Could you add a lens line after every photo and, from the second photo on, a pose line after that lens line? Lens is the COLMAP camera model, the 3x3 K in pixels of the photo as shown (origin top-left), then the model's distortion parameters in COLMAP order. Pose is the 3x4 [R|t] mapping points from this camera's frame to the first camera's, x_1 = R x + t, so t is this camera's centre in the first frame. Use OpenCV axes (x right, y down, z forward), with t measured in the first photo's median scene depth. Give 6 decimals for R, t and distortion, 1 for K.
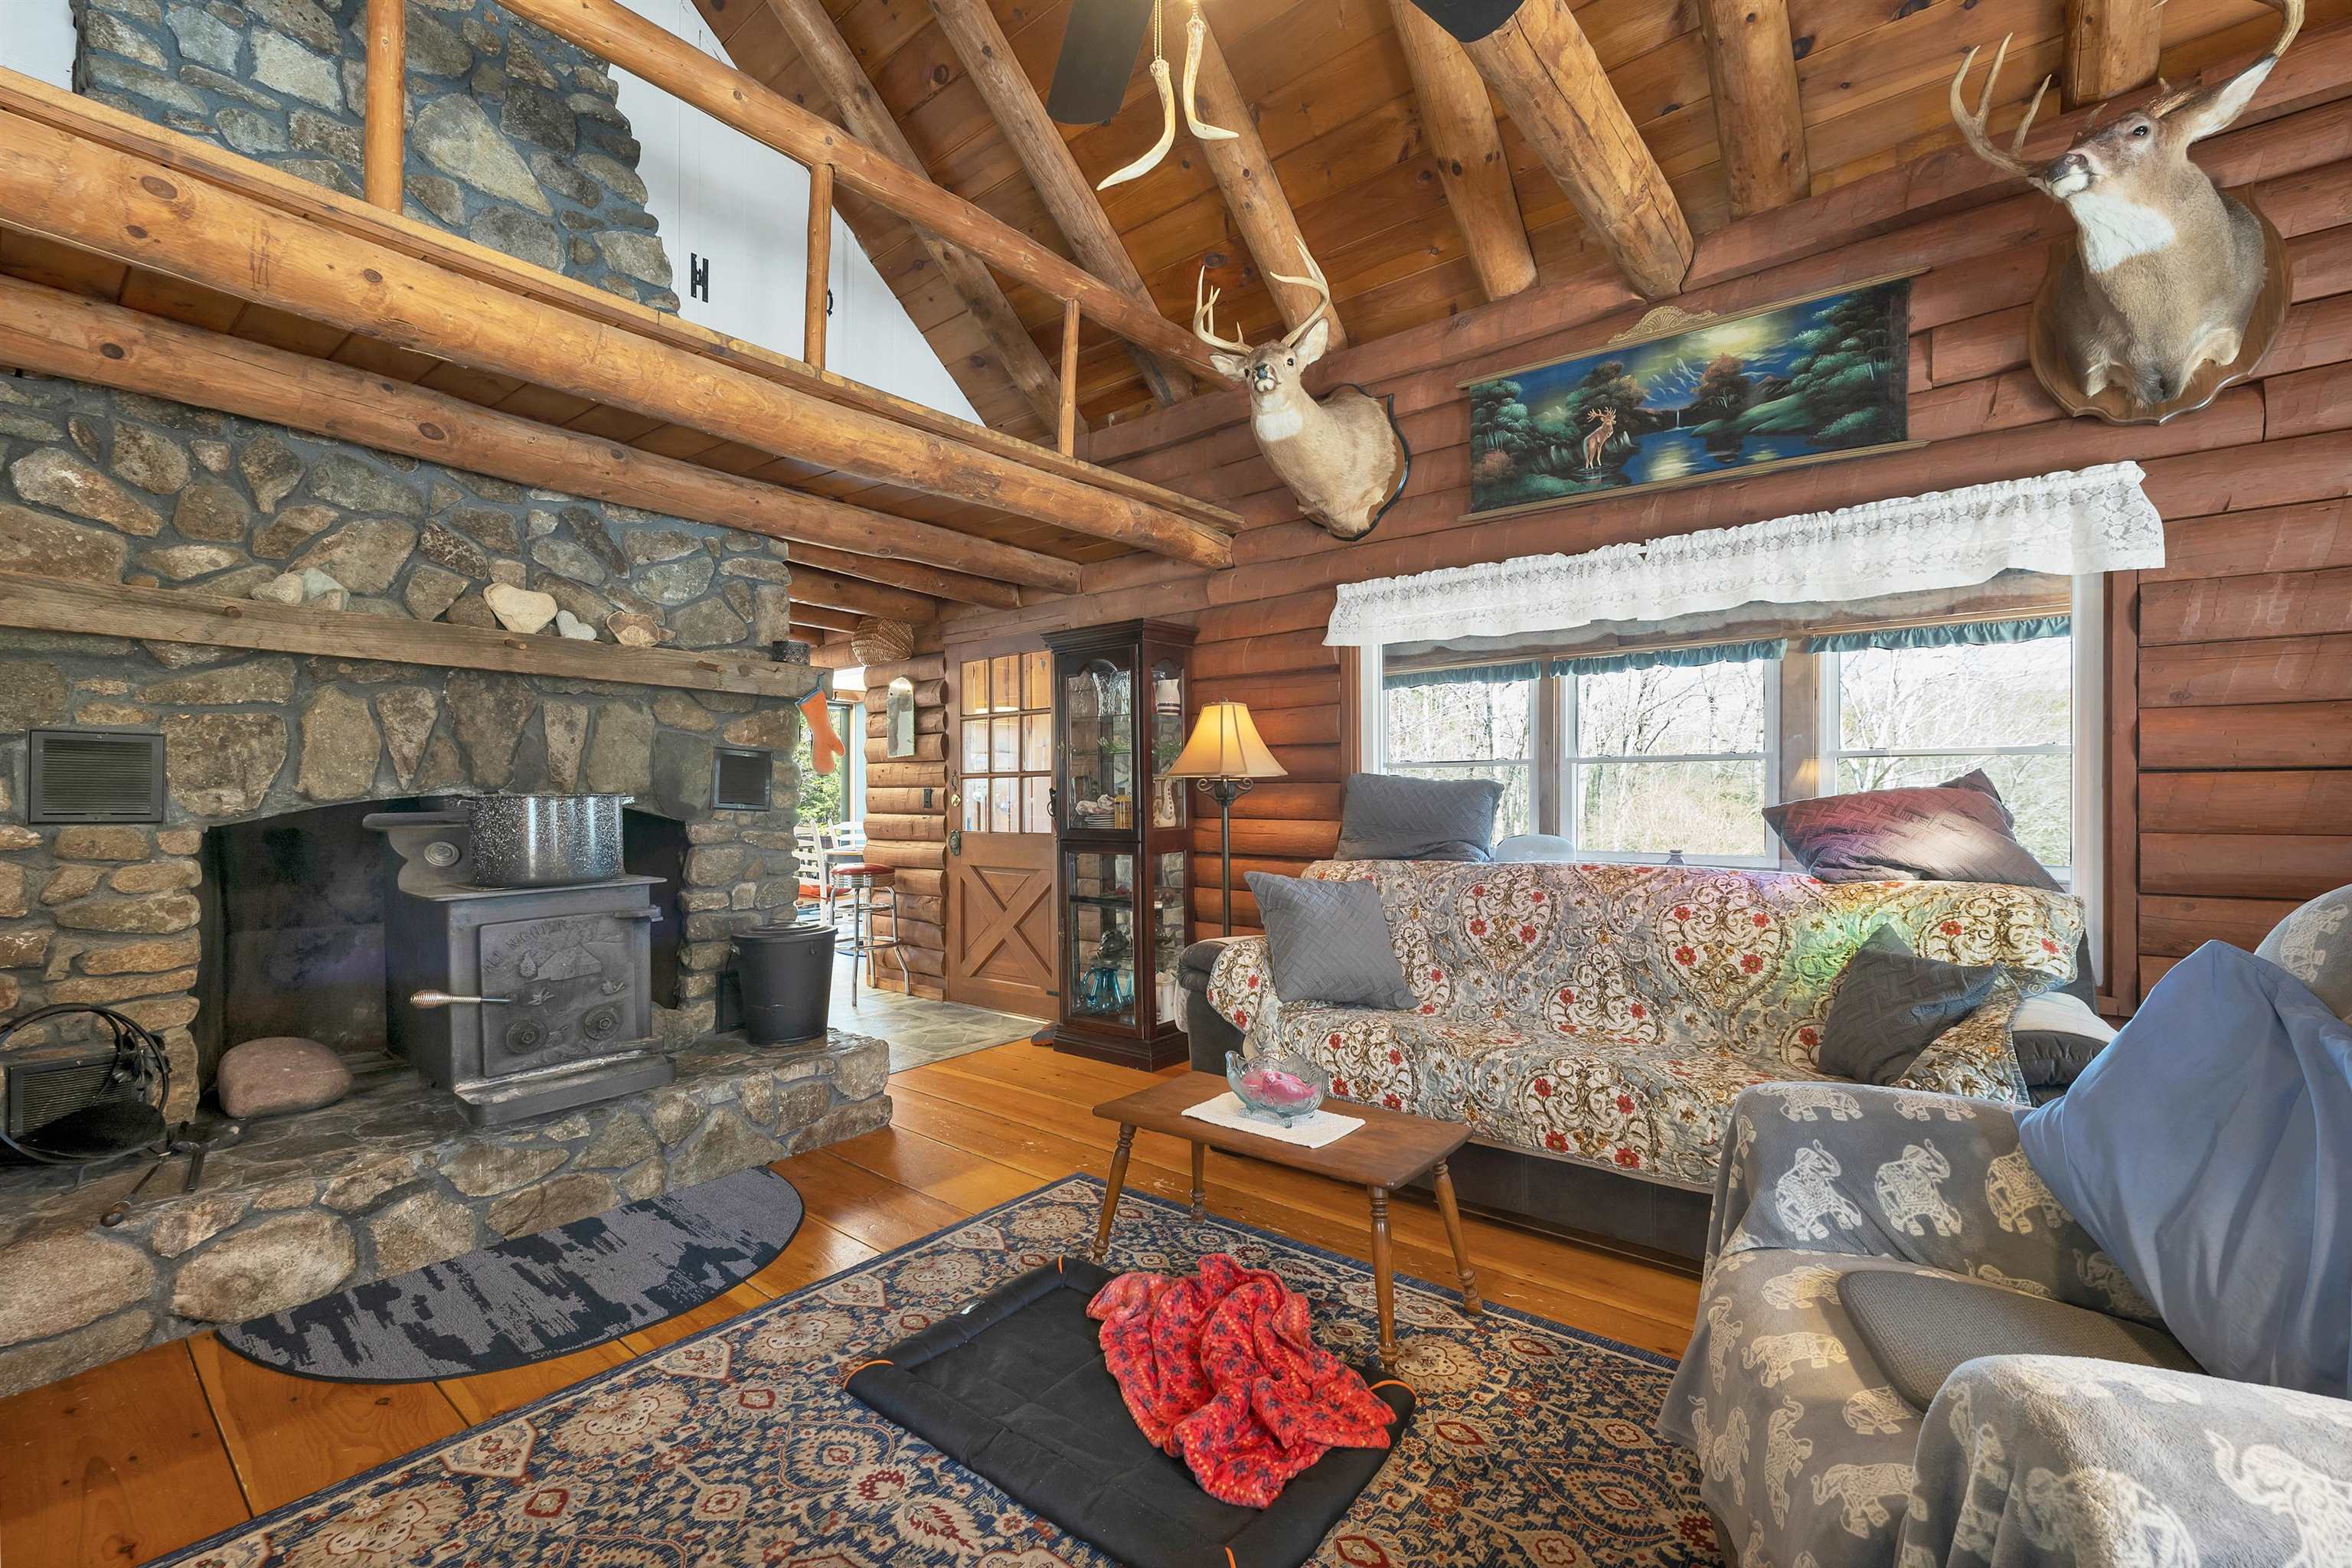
lens RADIAL K [[994.4, 0, 1180.1], [0, 994.4, 800.0], [0, 0, 1]] dist [0.005697, -0.001231]
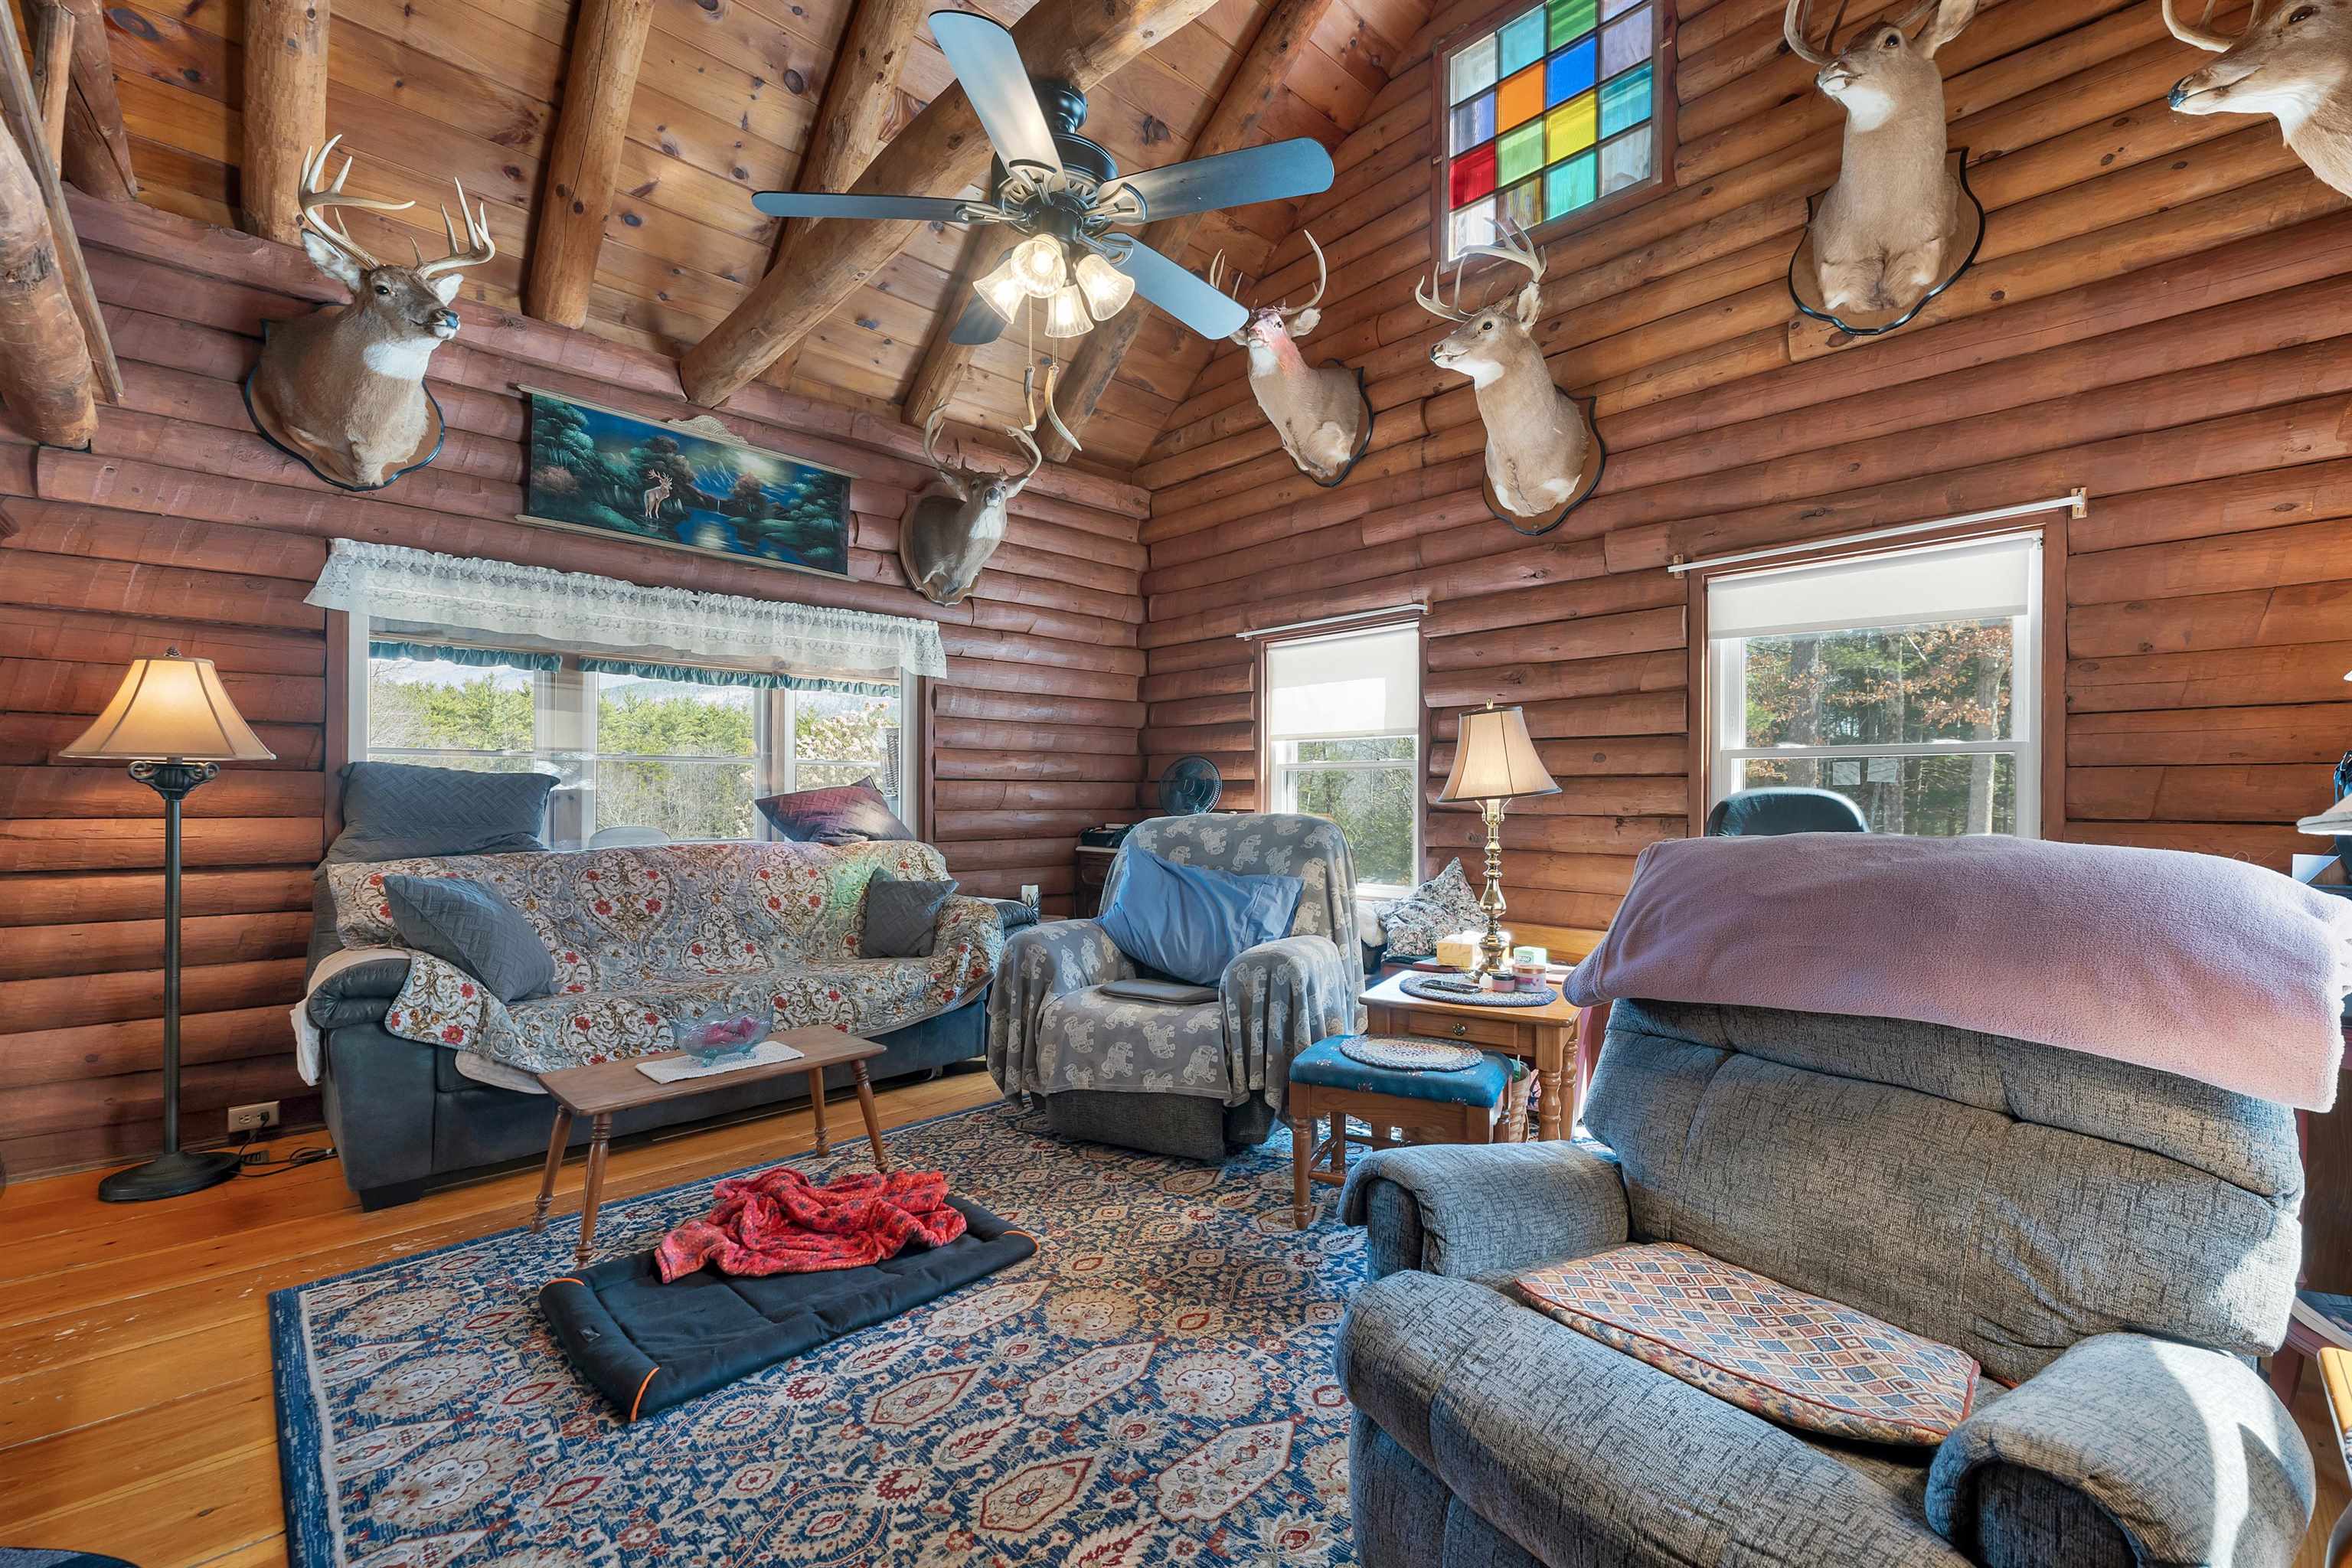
lens RADIAL K [[994.4, 0, 1187.2], [0, 994.4, 790.4], [0, 0, 1]] dist [0.005697, -0.001231]
pose [[0.105055, 0.007086, 0.994441, -0.801294], [-0.002054, 0.999974, -0.006908, 0.004174], [-0.994464, -0.001317, 0.105067, 0.255289]]
